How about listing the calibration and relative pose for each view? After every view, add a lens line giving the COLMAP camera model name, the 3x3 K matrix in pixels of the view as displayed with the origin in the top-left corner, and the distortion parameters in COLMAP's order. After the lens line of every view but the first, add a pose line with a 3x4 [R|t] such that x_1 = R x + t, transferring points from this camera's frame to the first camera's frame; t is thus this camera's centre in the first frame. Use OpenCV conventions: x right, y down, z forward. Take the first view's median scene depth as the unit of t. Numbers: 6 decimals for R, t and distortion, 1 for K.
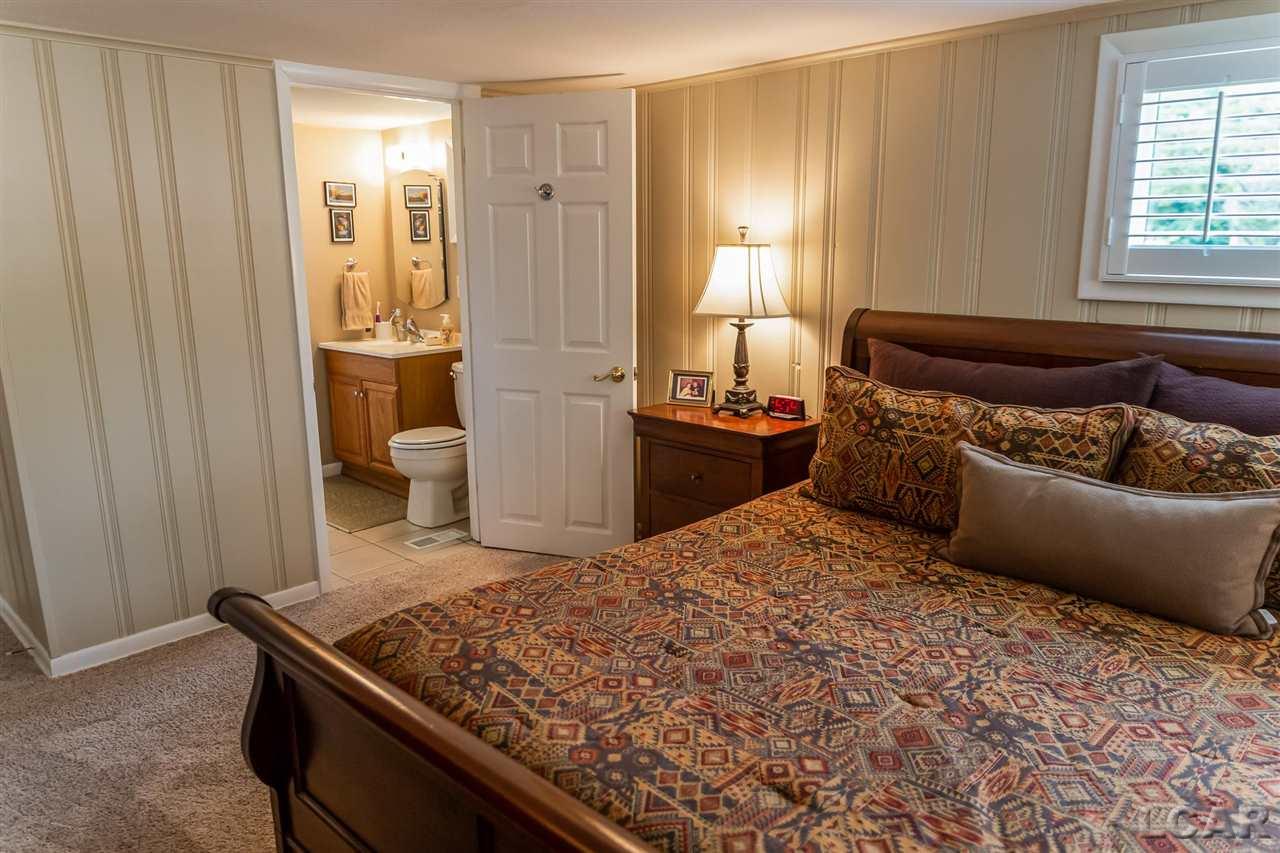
lens RADIAL K [[888.6, 0, 640.0], [0, 888.6, 426.5], [0, 0, 1]] dist [-0.000155, 0.002506]
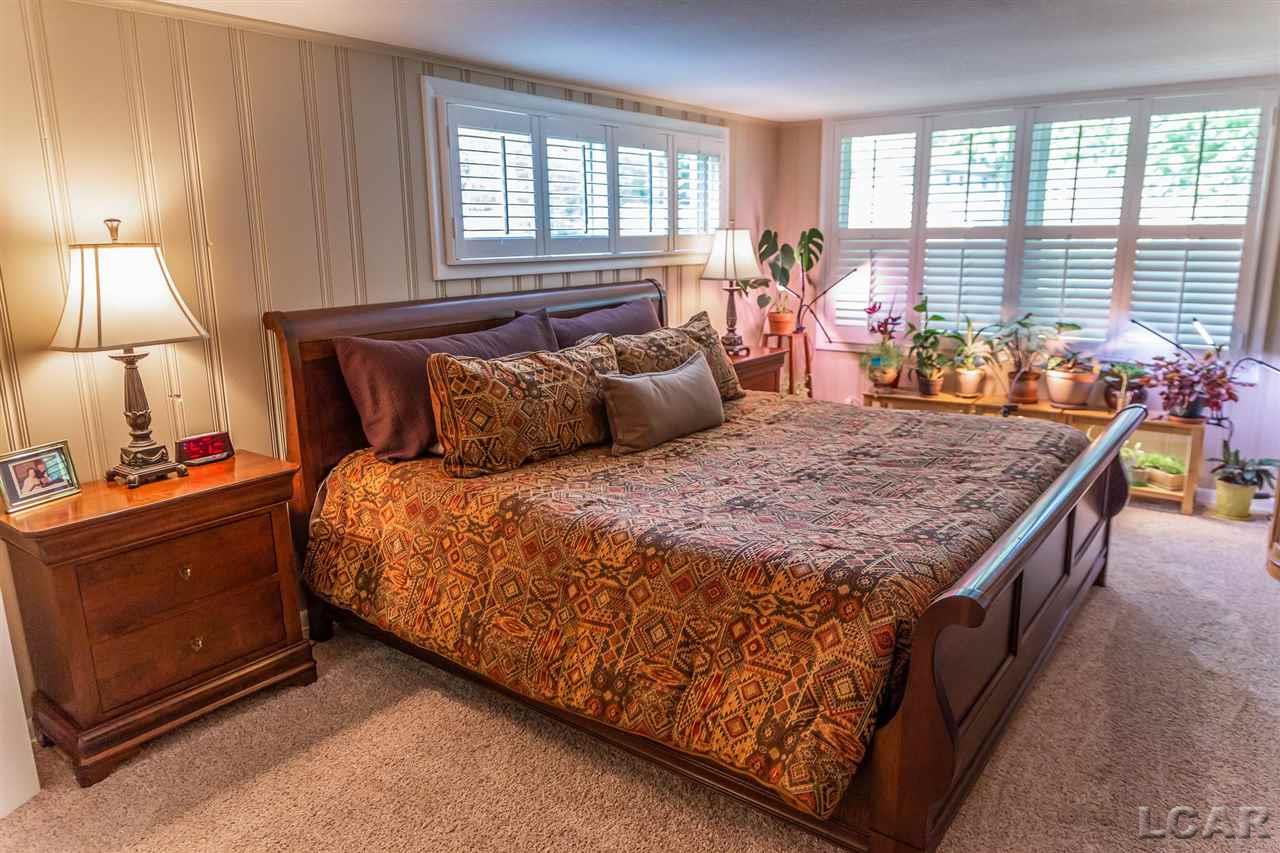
lens RADIAL K [[866.9, 0, 640.0], [0, 866.9, 426.5], [0, 0, 1]] dist [0.005699, 0.002636]
pose [[-0.116932, -0.211158, 0.970432, -0.848464], [0.222740, 0.946667, 0.232826, -0.180081], [-0.967840, 0.243379, -0.063663, 0.897932]]
